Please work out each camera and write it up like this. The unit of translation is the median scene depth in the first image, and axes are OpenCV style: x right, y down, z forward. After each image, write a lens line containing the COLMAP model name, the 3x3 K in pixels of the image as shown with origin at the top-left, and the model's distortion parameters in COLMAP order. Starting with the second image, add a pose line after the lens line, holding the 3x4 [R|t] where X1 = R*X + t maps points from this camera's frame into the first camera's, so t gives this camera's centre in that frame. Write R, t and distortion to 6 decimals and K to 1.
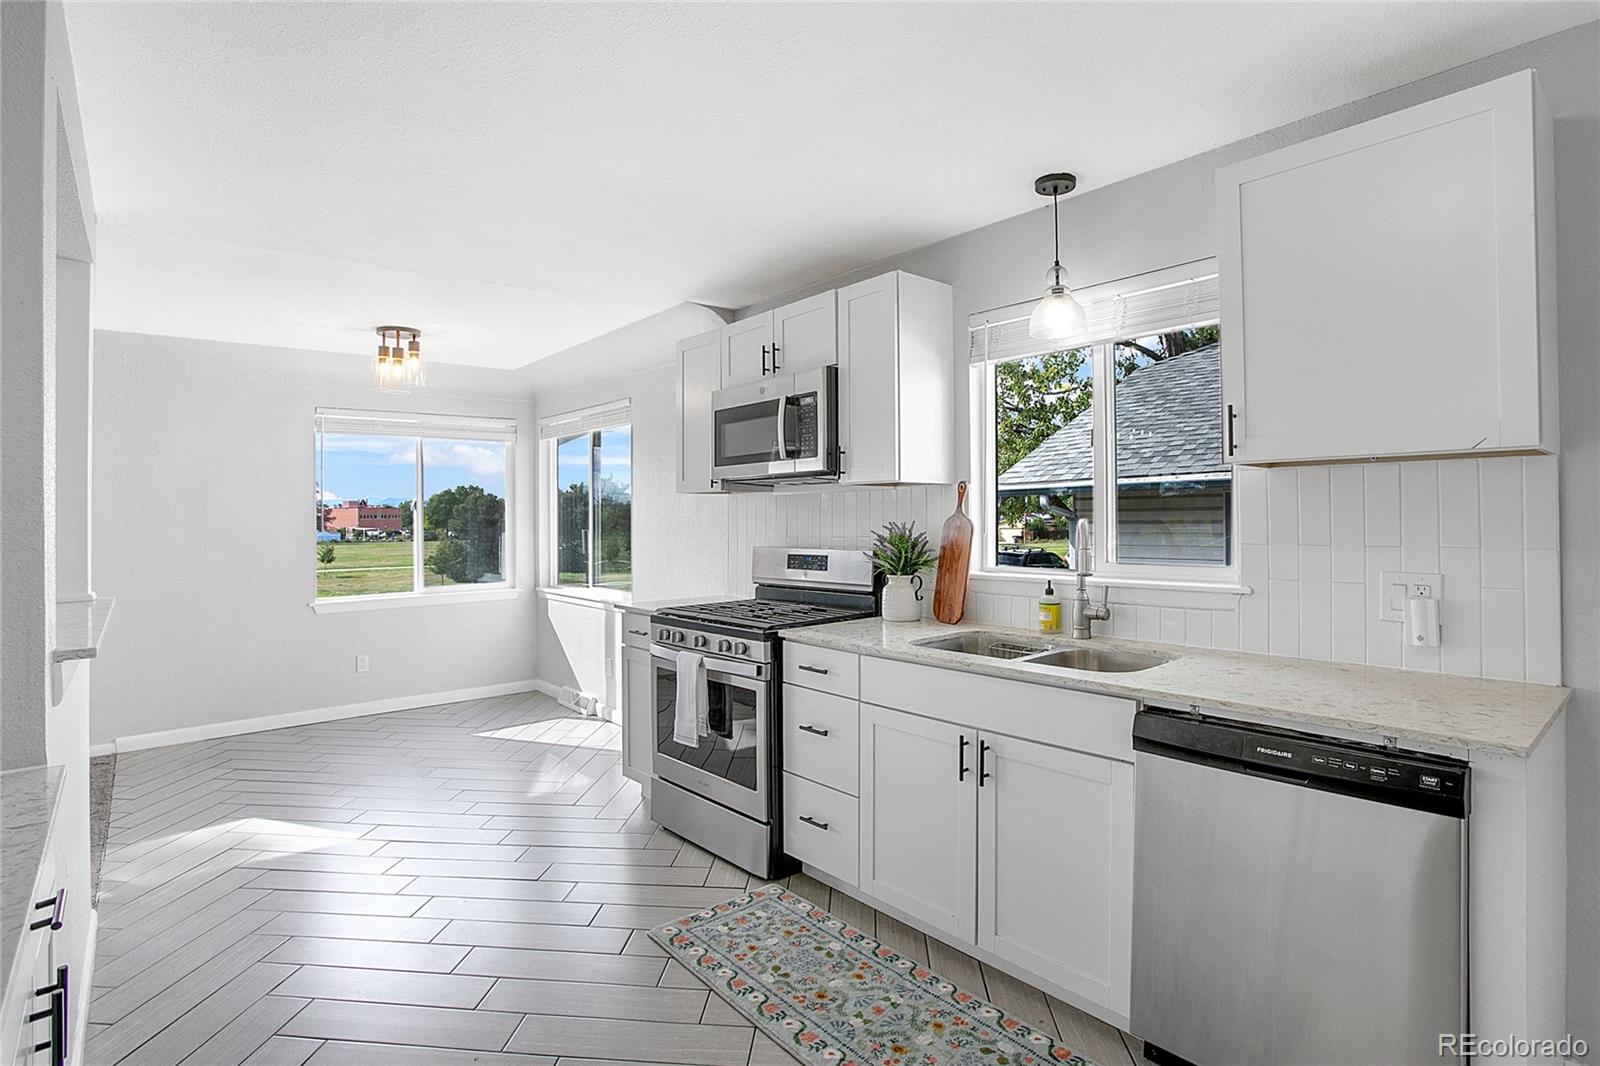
lens RADIAL K [[770.9, 0, 778.9], [0, 770.9, 518.2], [0, 0, 1]] dist [-0.075520, 0.034885]
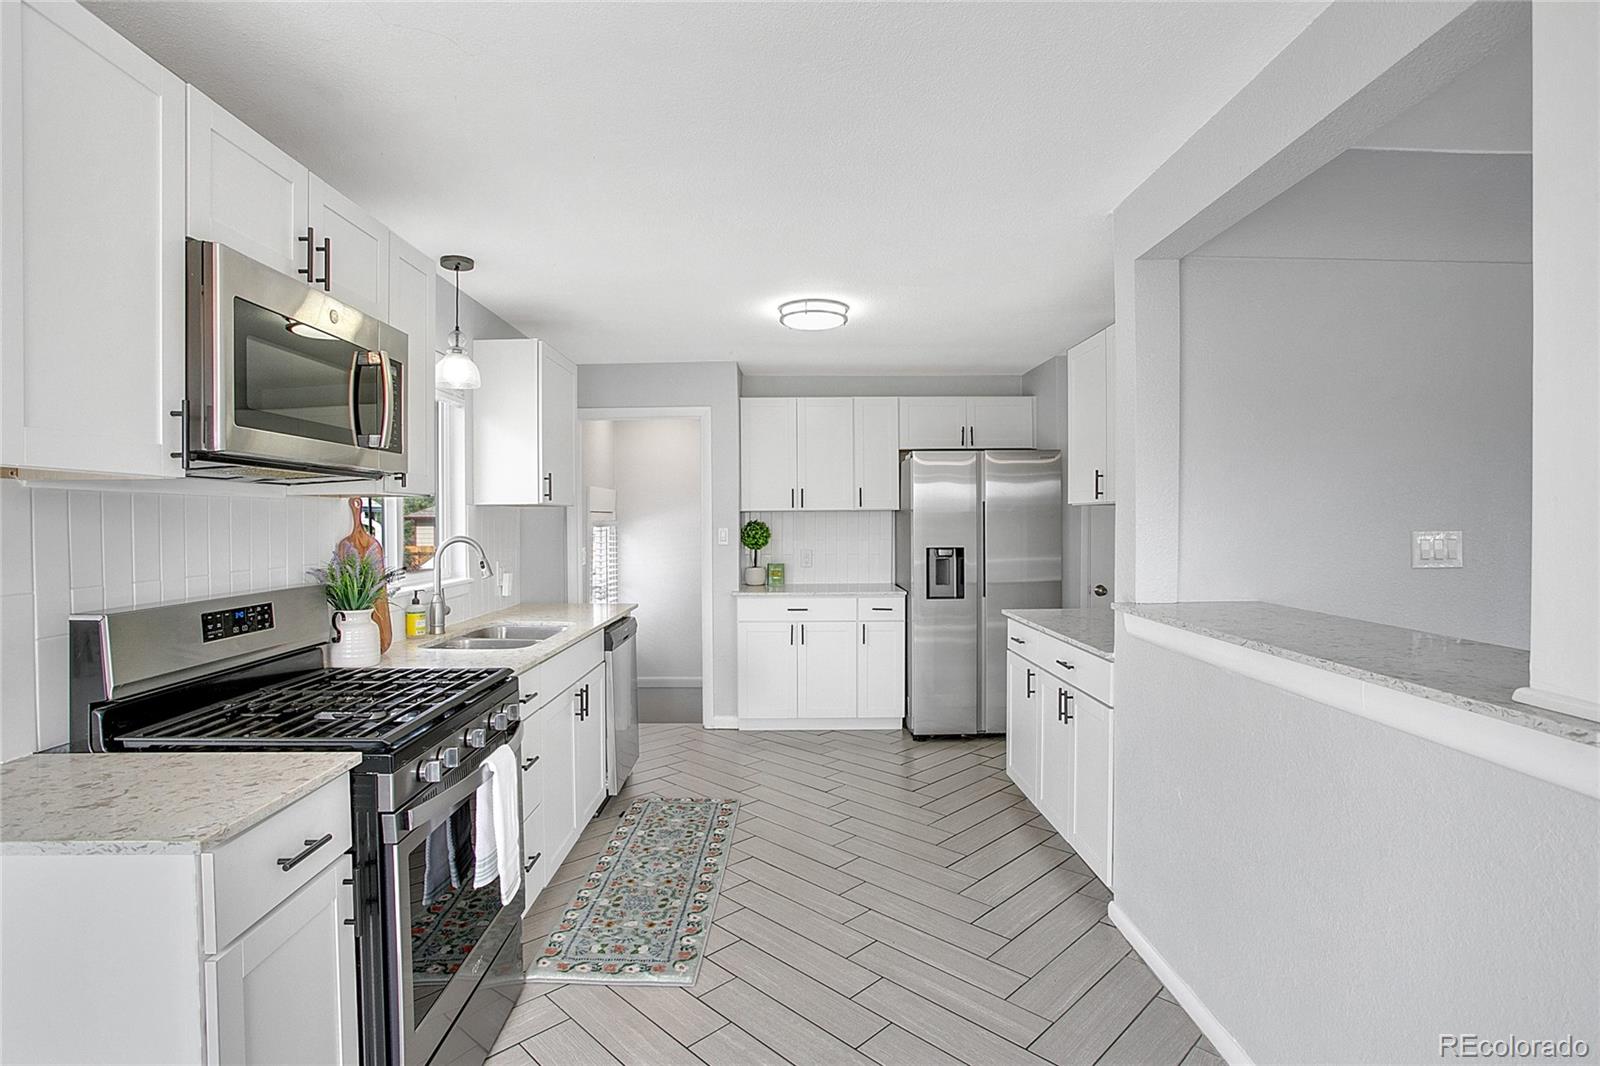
lens RADIAL K [[770.9, 0, 778.9], [0, 770.9, 518.2], [0, 0, 1]] dist [-0.075520, 0.034885]
pose [[-0.750292, 0.004435, 0.661091, -0.920680], [-0.002212, 0.999955, -0.009219, -0.019777], [-0.661102, -0.008379, -0.750249, 1.728283]]
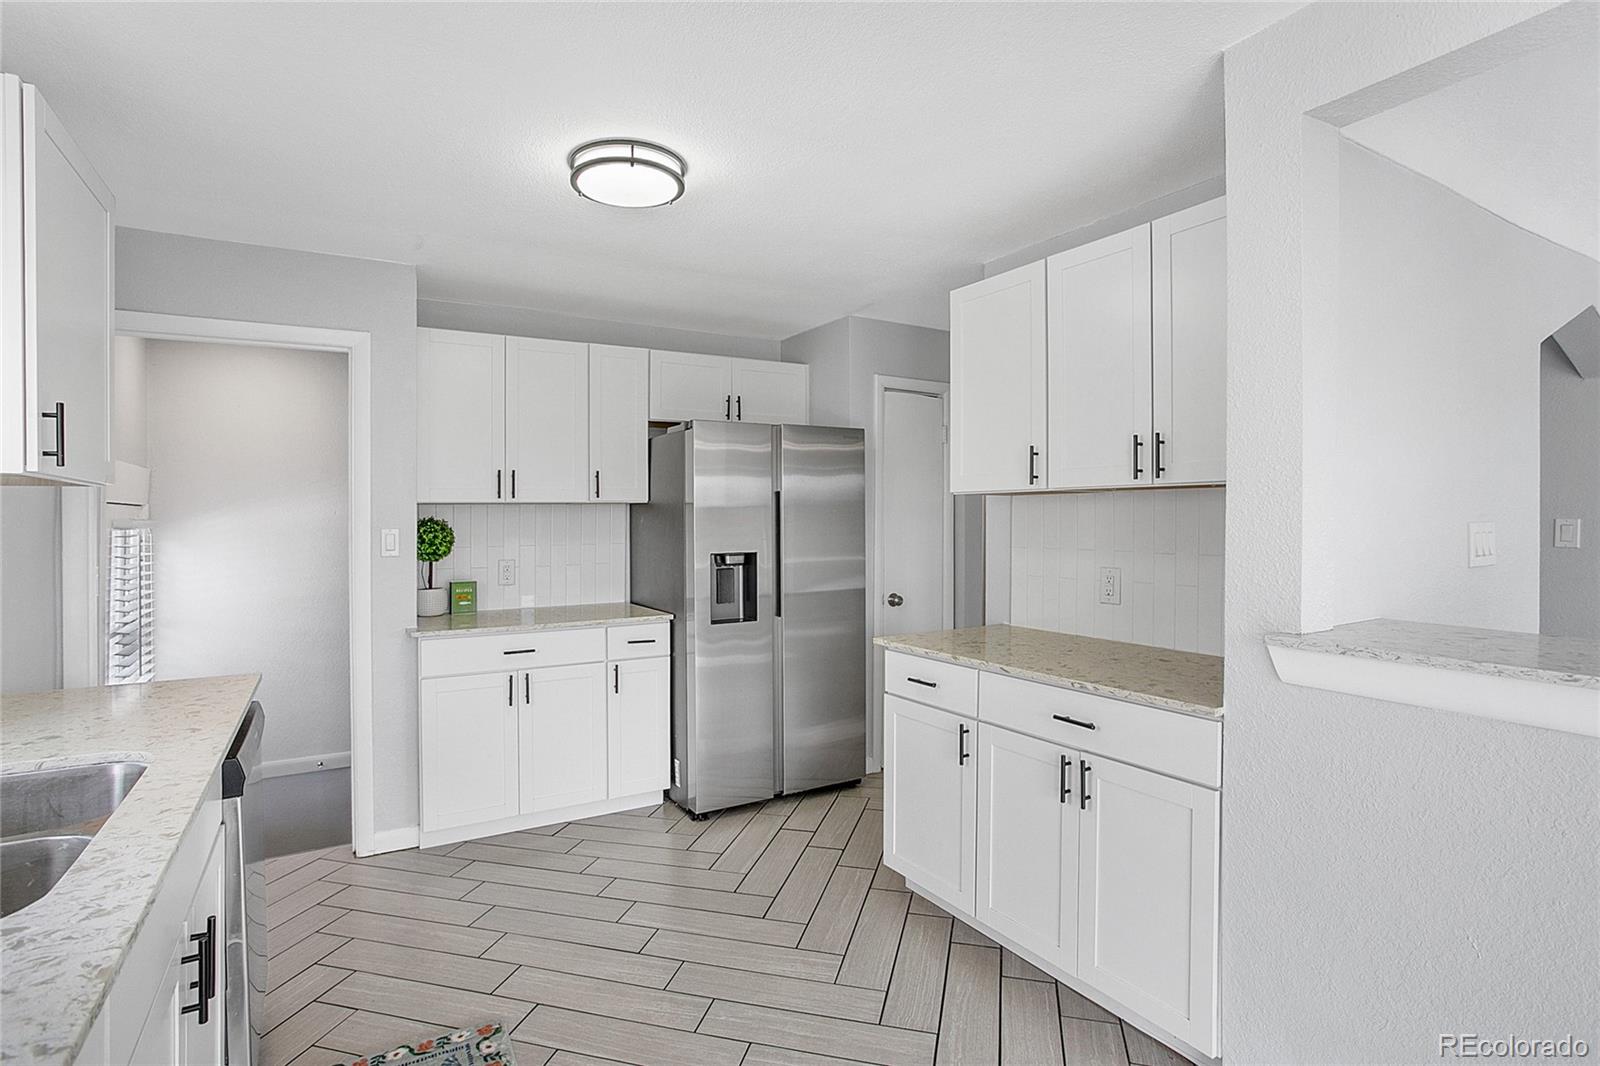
lens RADIAL K [[788.4, 0, 796.0], [0, 788.4, 513.3], [0, 0, 1]] dist [-0.033948, 0.000070]
pose [[-0.984604, 0.004880, 0.174731, -0.257148], [0.002186, 0.999876, -0.015608, -0.015227], [-0.174785, -0.014986, -0.984493, 1.395899]]
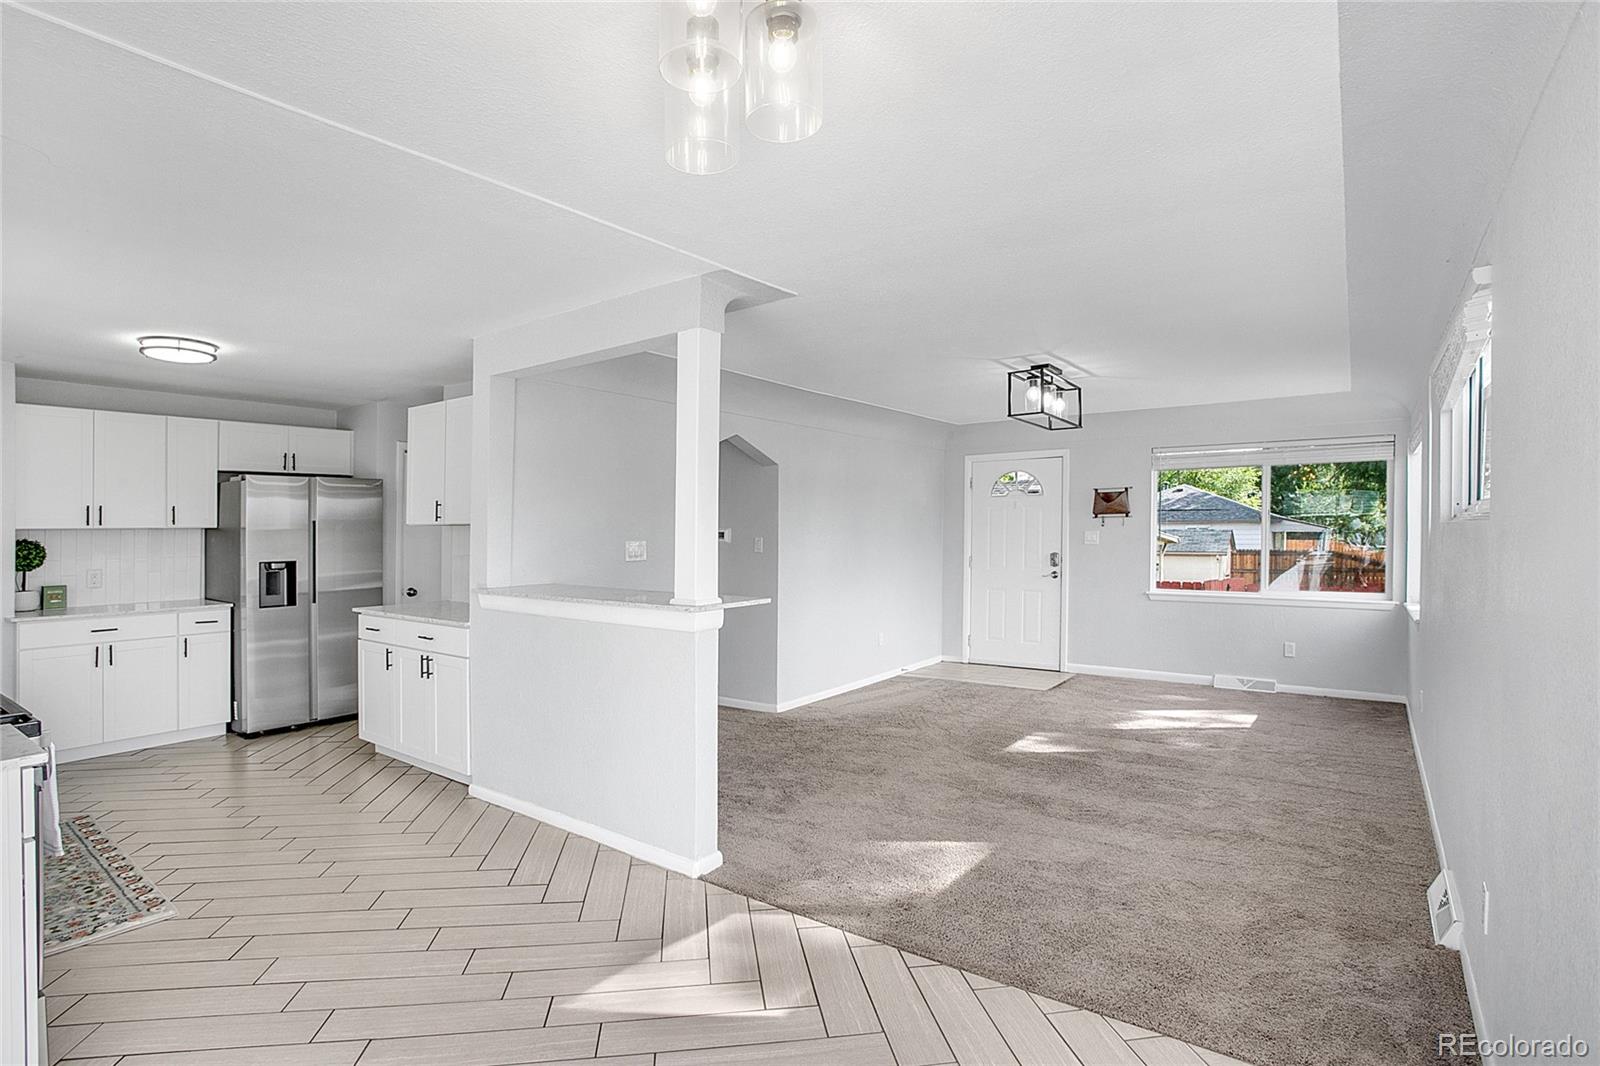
lens RADIAL K [[770.9, 0, 778.9], [0, 770.9, 518.2], [0, 0, 1]] dist [-0.075520, 0.034885]
pose [[-0.976842, 0.003712, -0.213928, -0.884923], [0.009082, 0.999668, -0.024128, -0.023578], [0.213767, -0.025512, -0.976551, 2.462650]]
